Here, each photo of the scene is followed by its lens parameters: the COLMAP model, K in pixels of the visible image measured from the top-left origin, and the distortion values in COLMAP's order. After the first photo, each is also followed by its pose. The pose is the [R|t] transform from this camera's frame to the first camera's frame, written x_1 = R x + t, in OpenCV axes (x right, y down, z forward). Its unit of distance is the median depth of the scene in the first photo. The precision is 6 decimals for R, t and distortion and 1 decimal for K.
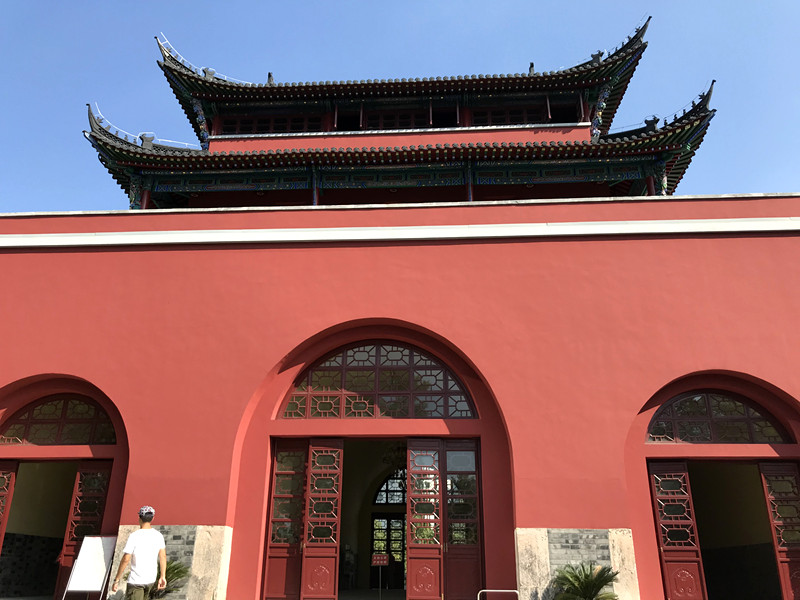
lens RADIAL K [[693.9, 0, 399.7], [0, 693.9, 301.7], [0, 0, 1]] dist [0.011718, 0.003410]
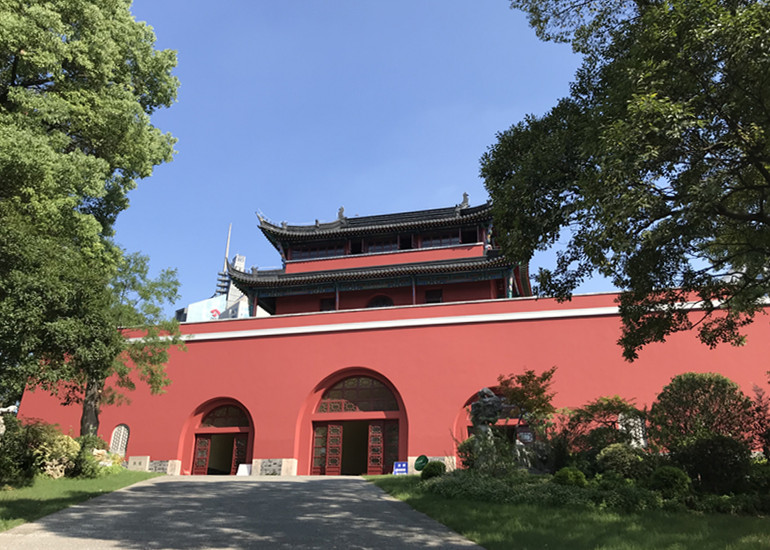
lens RADIAL K [[662.6, 0, 385.2], [0, 662.6, 274.1], [0, 0, 1]] dist [-0.046899, -0.002022]
pose [[0.981569, -0.070830, -0.177497, 0.463183], [0.068840, 0.997477, -0.017350, -0.230886], [0.178278, 0.004811, 0.983968, -1.083679]]
